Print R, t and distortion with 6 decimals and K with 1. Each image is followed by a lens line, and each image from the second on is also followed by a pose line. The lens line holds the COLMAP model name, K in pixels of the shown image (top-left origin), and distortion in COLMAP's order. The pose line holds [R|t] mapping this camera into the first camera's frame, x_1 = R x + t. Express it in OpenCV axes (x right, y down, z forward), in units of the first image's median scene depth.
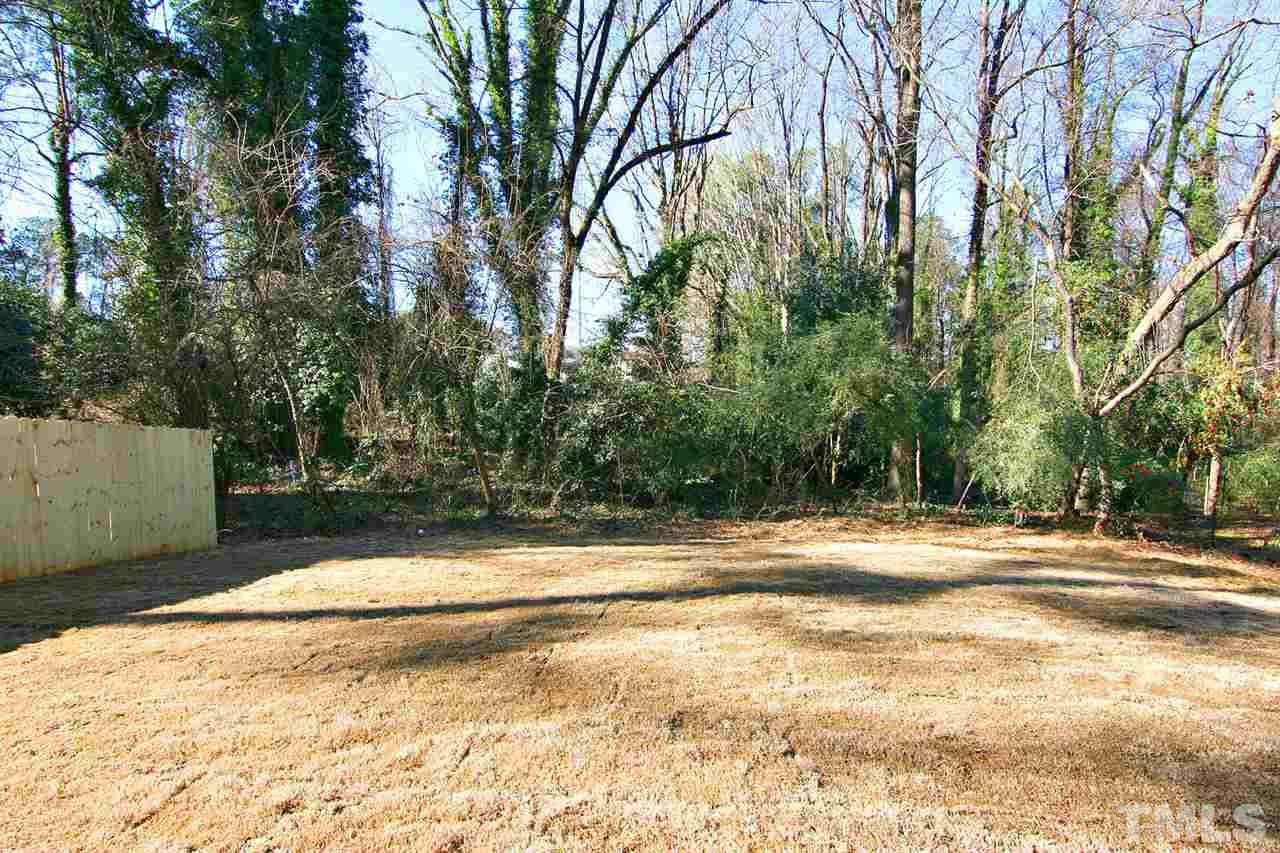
lens RADIAL K [[645.5, 0, 649.6], [0, 645.5, 437.1], [0, 0, 1]] dist [-0.003741, -0.012654]
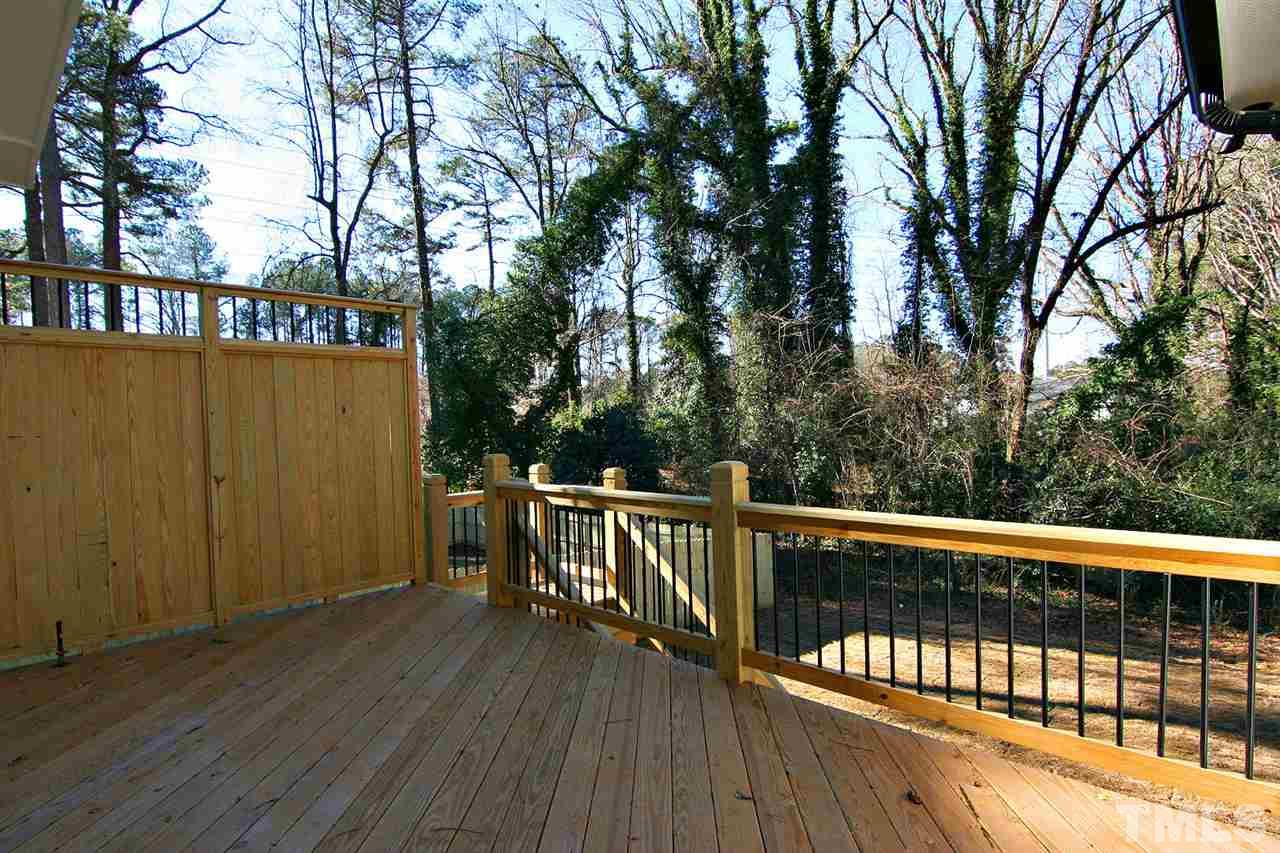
lens RADIAL K [[645.5, 0, 649.6], [0, 645.5, 437.1], [0, 0, 1]] dist [-0.003741, -0.012654]
pose [[0.788659, -0.006475, -0.614796, 0.021265], [-0.013903, 0.999501, -0.028362, -0.060499], [0.614673, 0.030915, 0.788176, -0.145559]]
